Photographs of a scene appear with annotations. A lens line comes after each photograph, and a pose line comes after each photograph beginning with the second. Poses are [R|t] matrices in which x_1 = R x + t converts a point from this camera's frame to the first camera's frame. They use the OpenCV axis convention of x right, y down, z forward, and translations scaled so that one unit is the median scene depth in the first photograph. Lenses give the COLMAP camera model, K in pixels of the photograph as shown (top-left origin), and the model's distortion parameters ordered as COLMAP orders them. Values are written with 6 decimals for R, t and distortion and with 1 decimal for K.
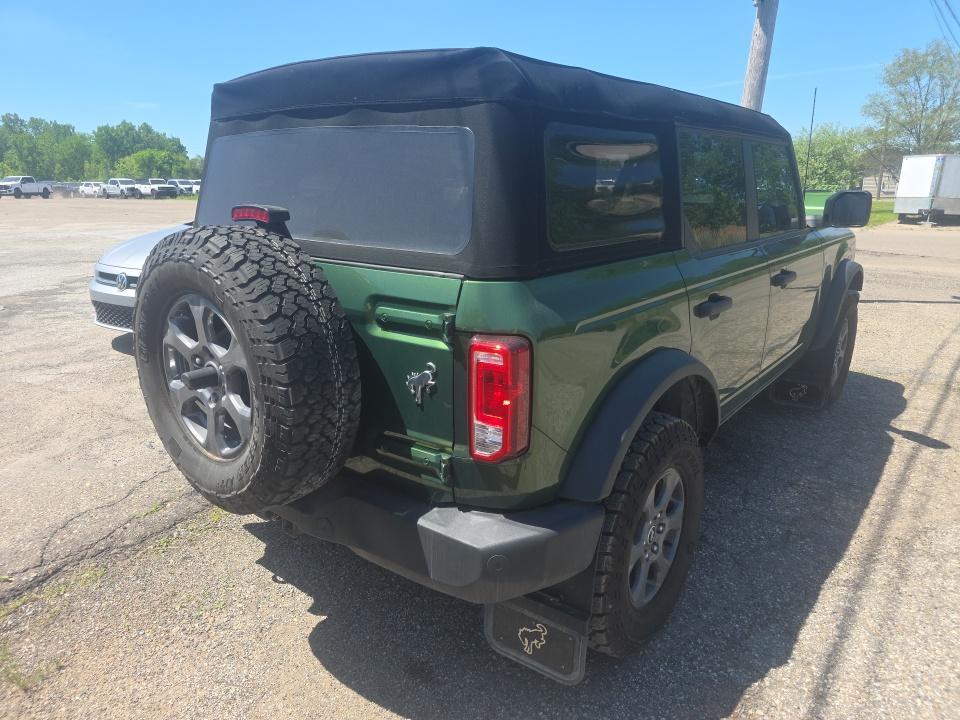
lens RADIAL K [[649.0, 0, 475.0], [0, 649.0, 356.8], [0, 0, 1]] dist [0.031786, -0.025594]
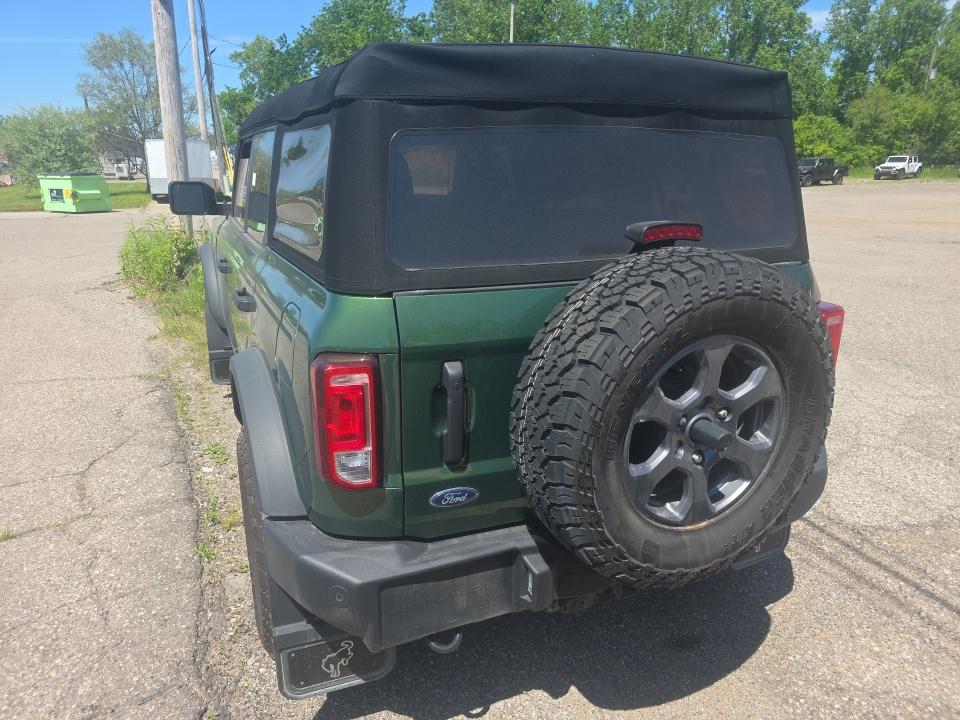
lens RADIAL K [[649.0, 0, 475.0], [0, 649.0, 355.2], [0, 0, 1]] dist [0.031786, -0.025594]
pose [[0.467336, -0.258698, 0.845383, -0.837755], [0.237499, 0.957816, 0.161812, -0.182414], [-0.851582, 0.125157, 0.509063, 0.560009]]
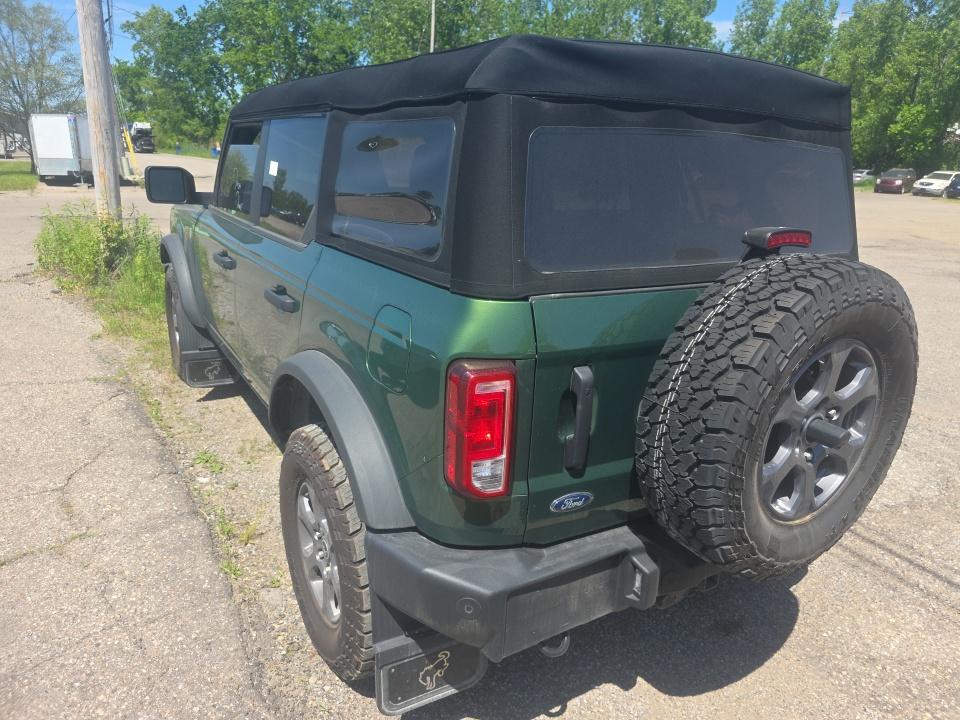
lens RADIAL K [[649.0, 0, 485.5], [0, 649.0, 369.8], [0, 0, 1]] dist [0.031786, -0.025594]
pose [[0.329724, -0.289003, 0.898755, -0.903692], [0.216695, 0.949743, 0.225900, -0.233576], [-0.918872, 0.120271, 0.375778, 0.737665]]
